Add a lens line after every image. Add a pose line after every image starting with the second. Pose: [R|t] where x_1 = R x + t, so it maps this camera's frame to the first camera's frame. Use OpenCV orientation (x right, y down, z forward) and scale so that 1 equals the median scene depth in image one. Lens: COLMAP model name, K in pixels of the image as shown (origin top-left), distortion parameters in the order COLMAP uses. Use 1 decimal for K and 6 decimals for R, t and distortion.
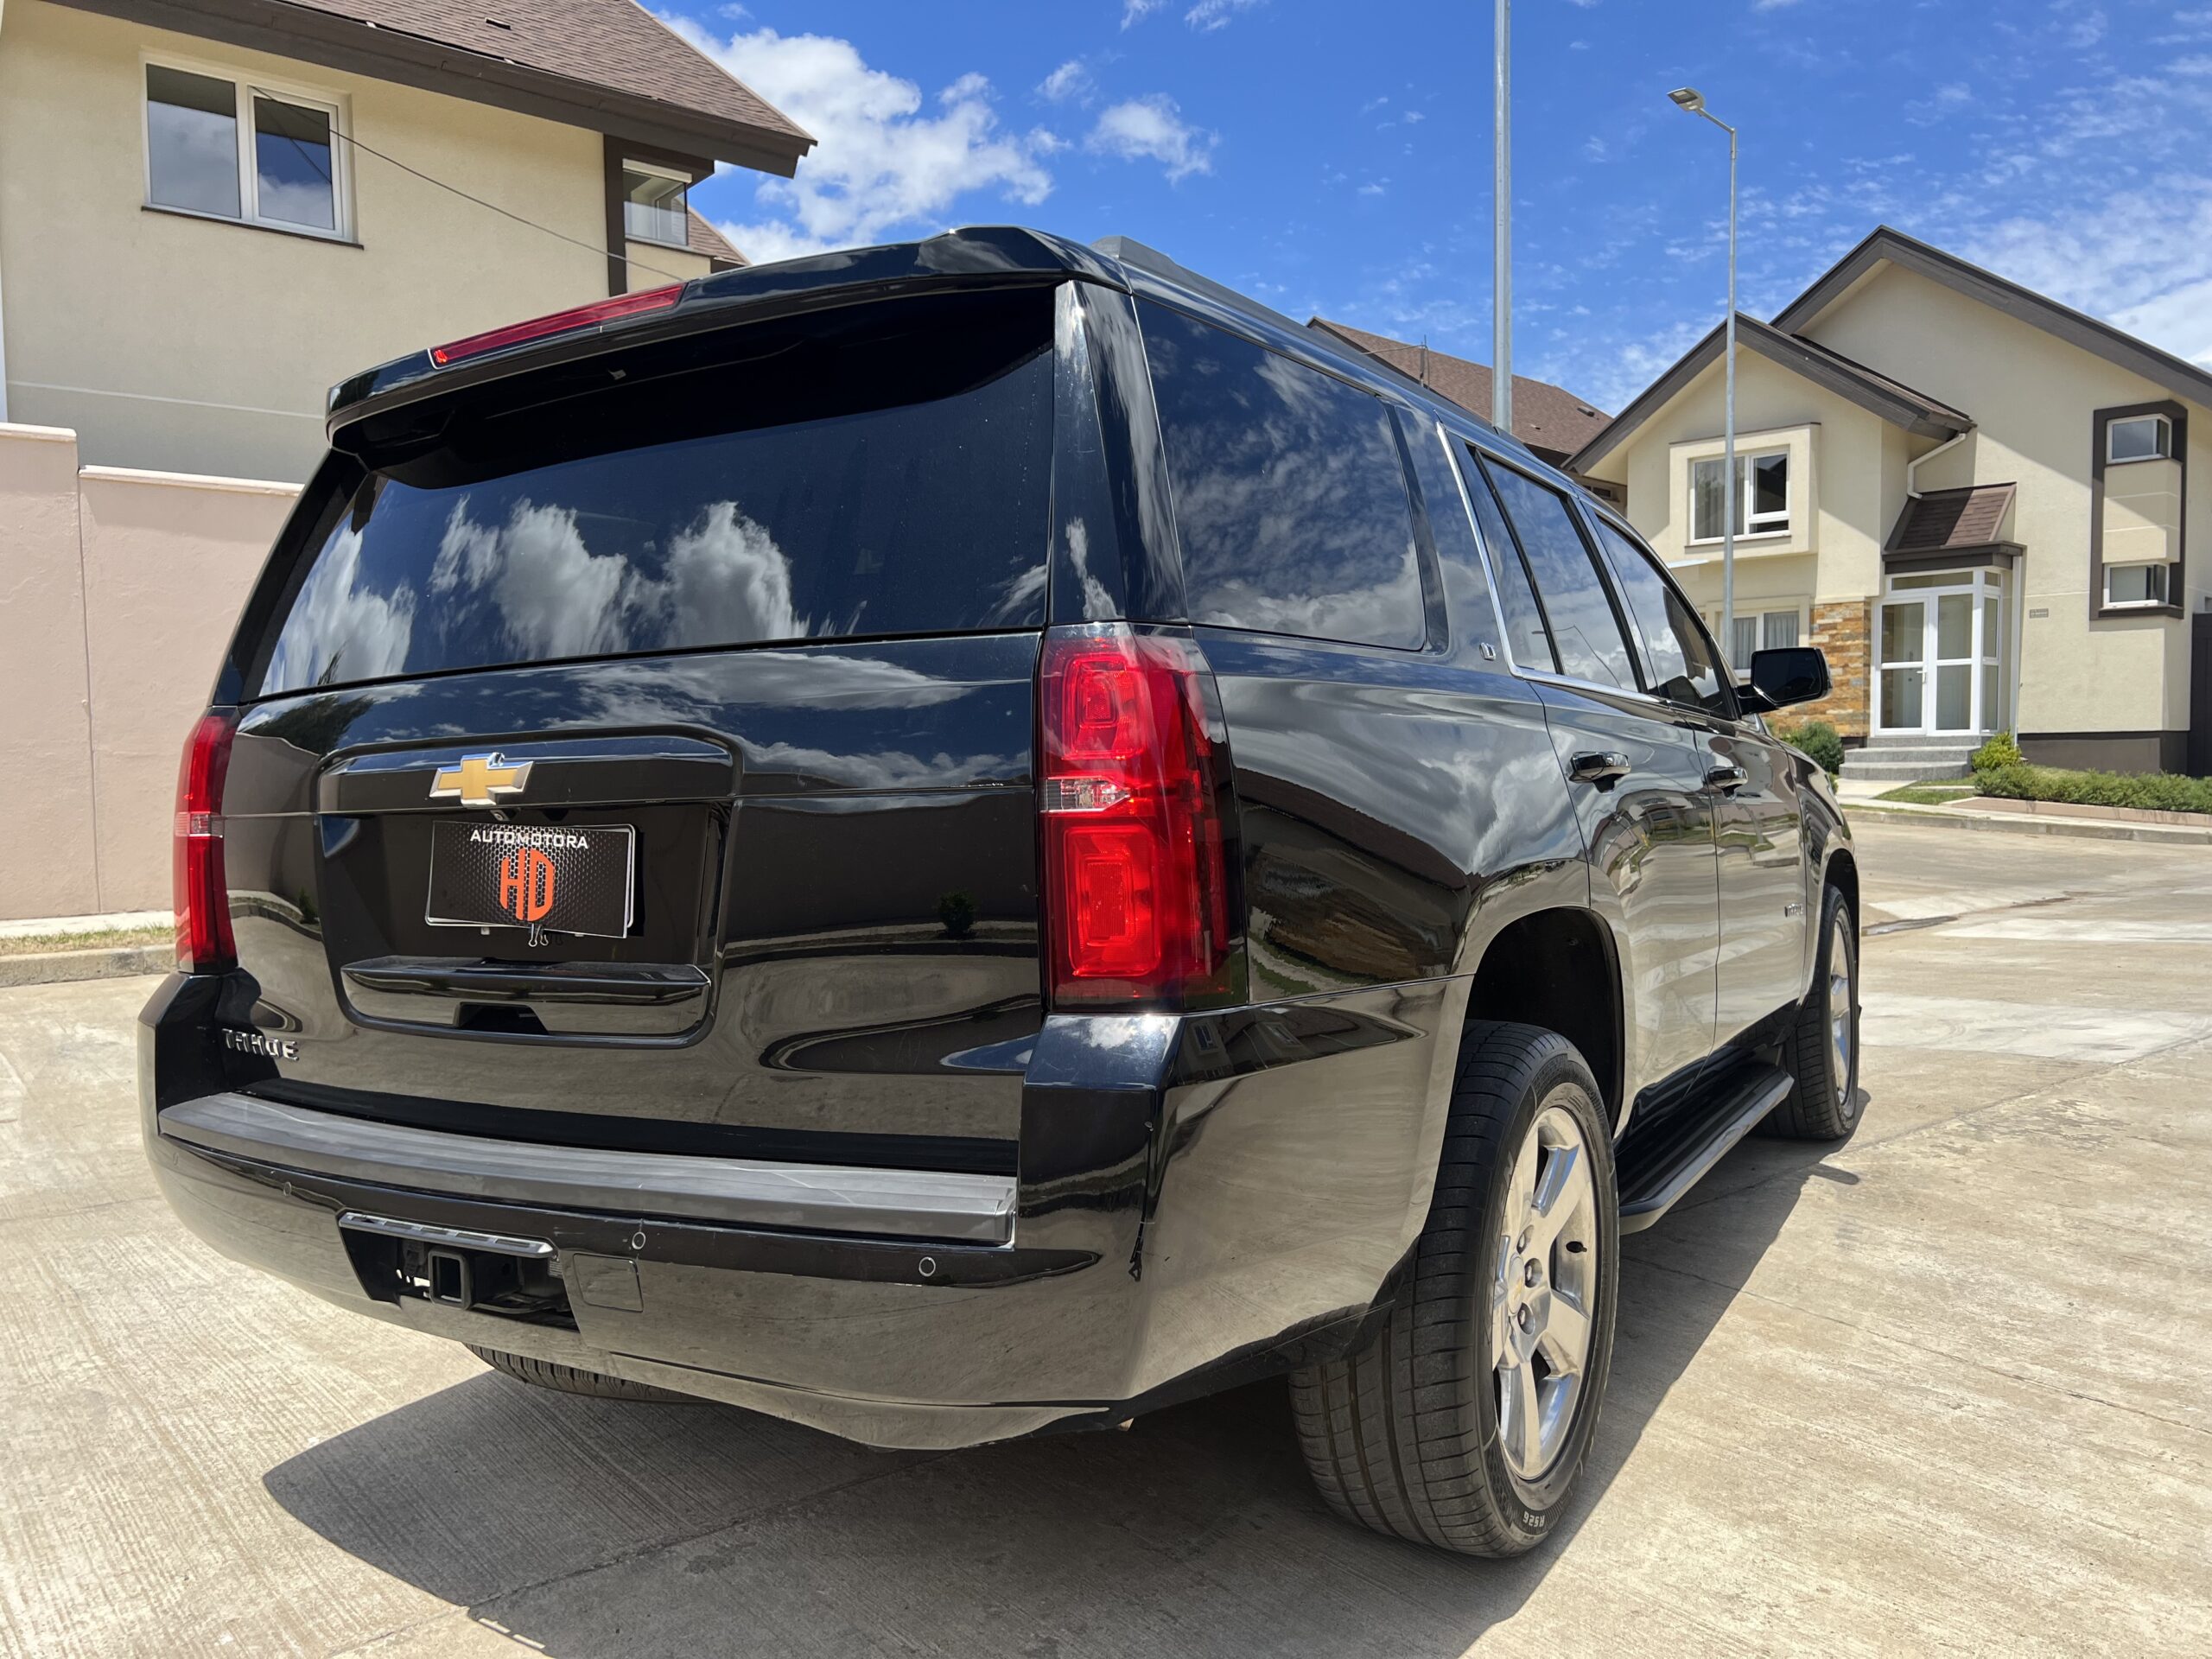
lens RADIAL K [[1678.5, 0, 1083.6], [0, 1678.5, 834.4], [0, 0, 1]] dist [0.039494, -0.037404]
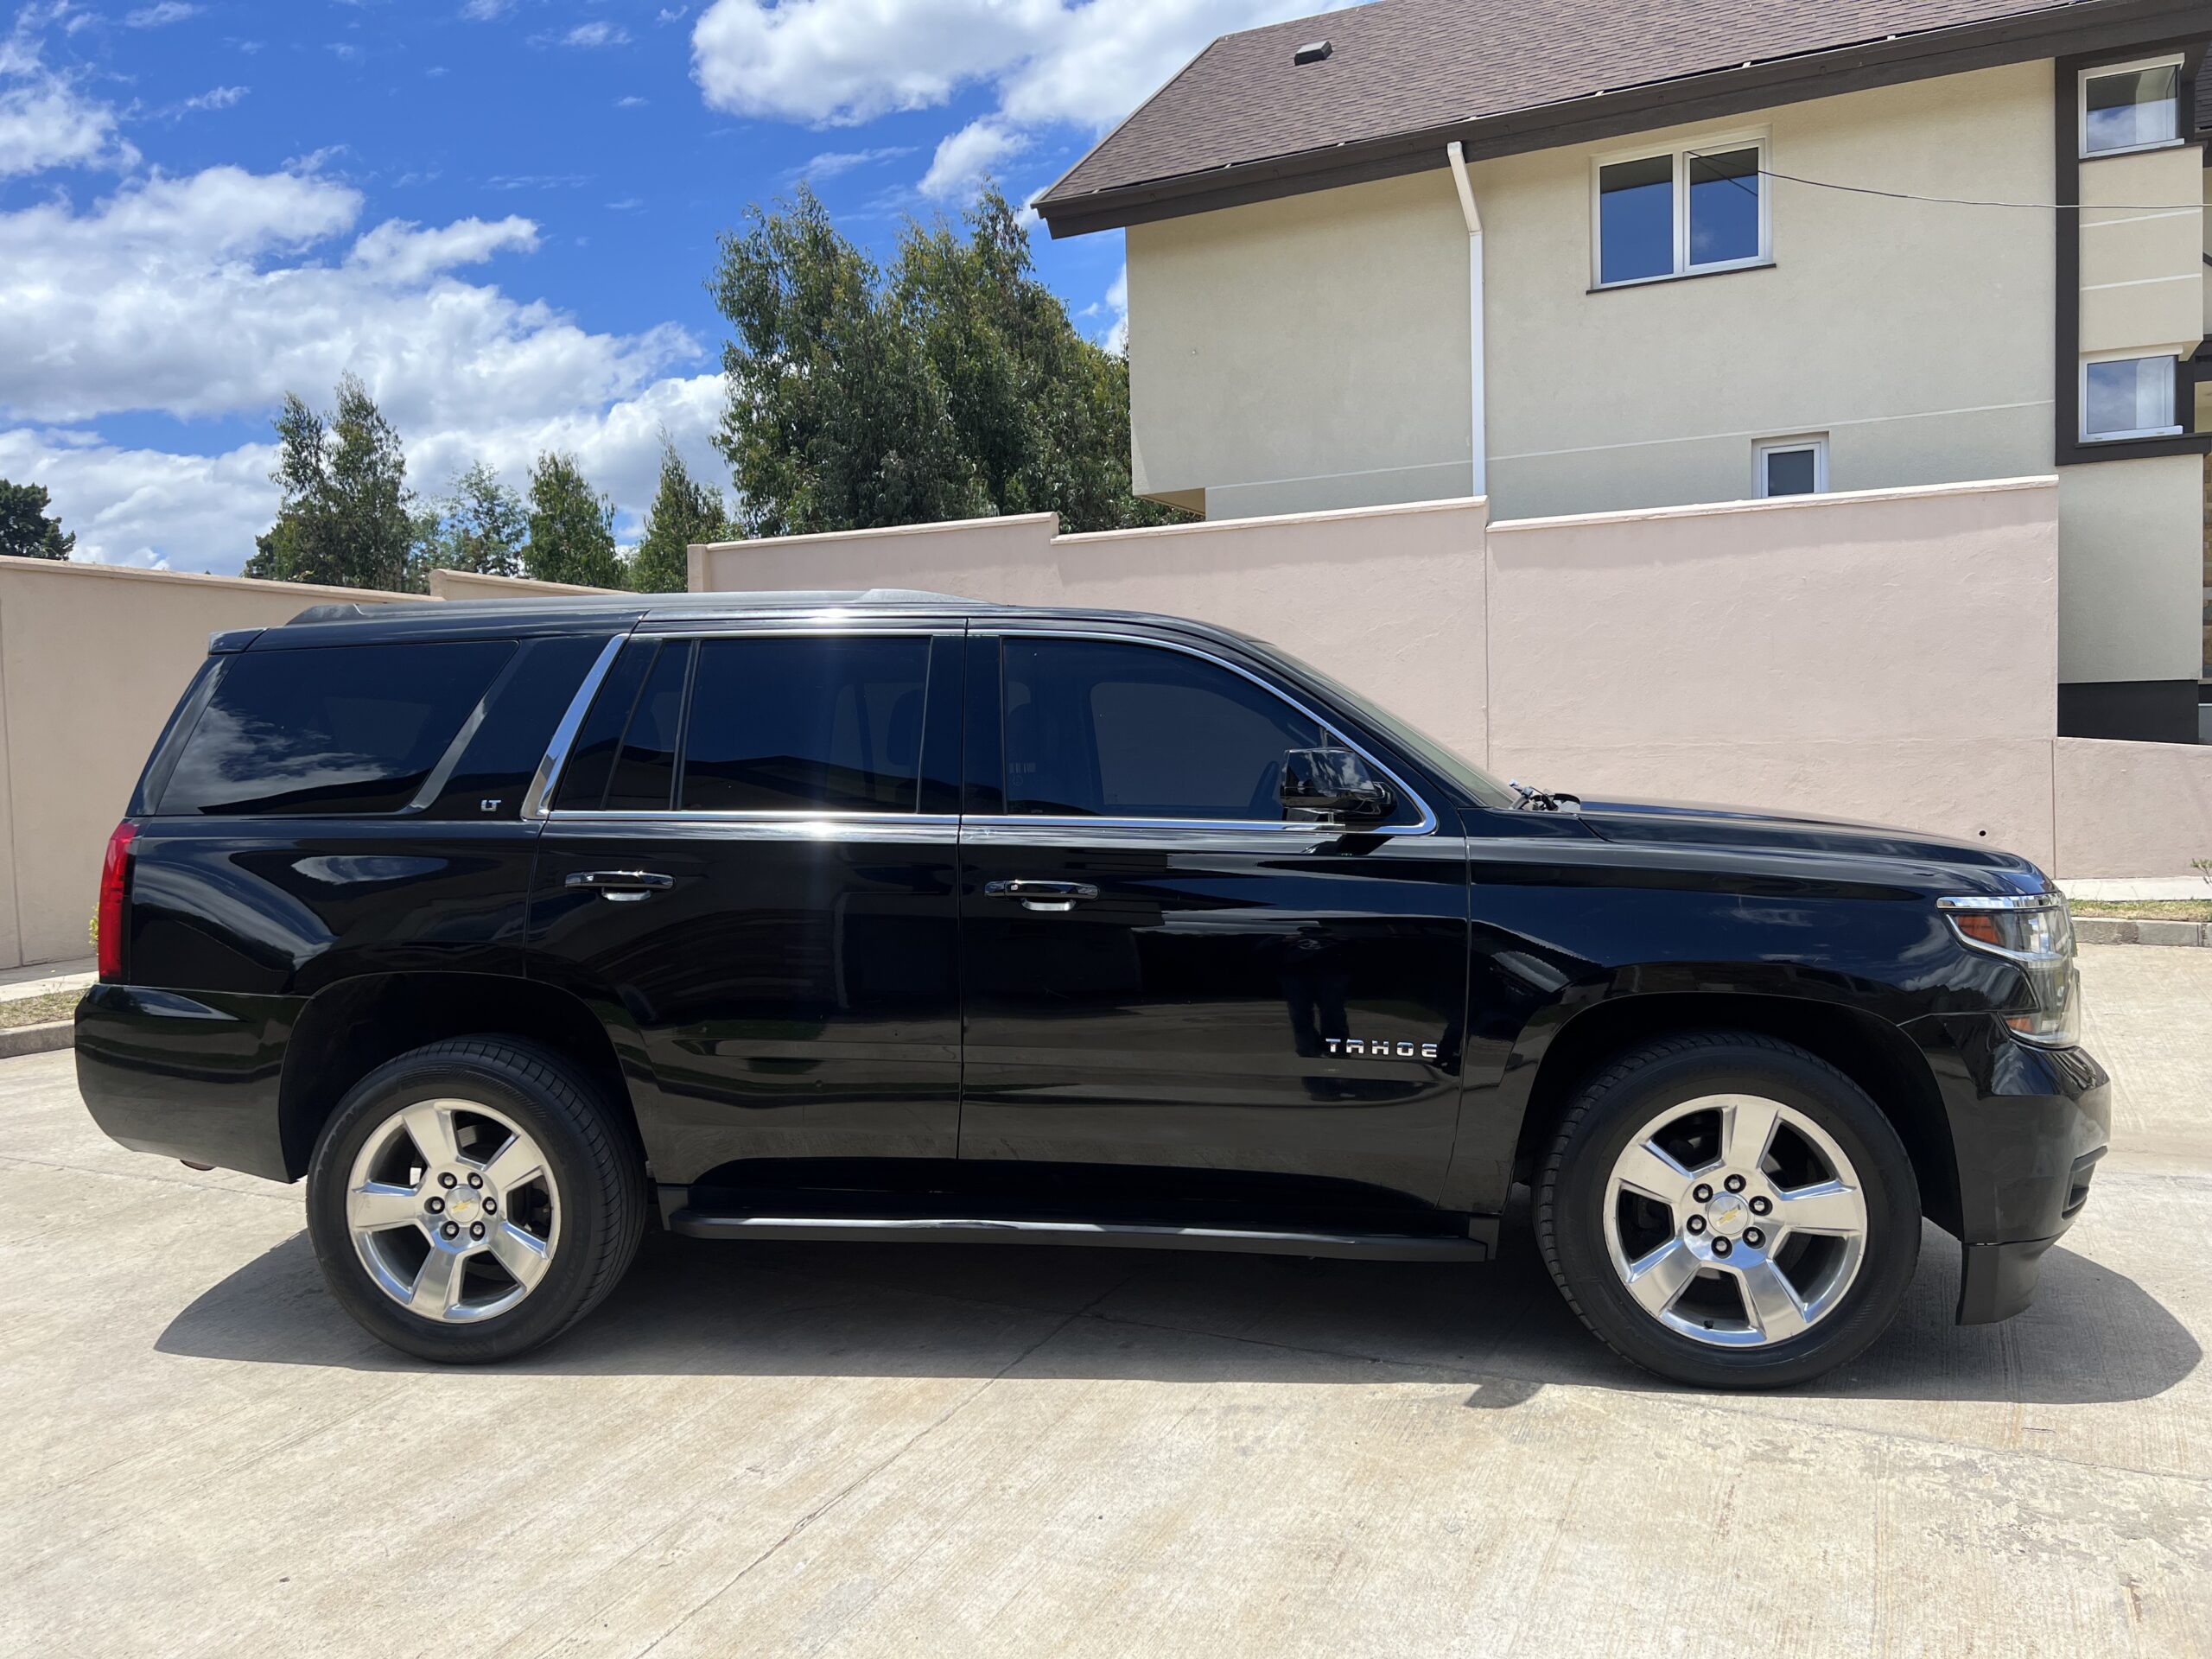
lens RADIAL K [[1678.5, 0, 1109.7], [0, 1678.5, 821.4], [0, 0, 1]] dist [0.039494, -0.037404]
pose [[0.413147, 0.051881, -0.909185, 1.319029], [-0.025947, 0.998641, 0.045195, -0.122335], [0.910294, 0.004918, 0.413932, 0.612608]]
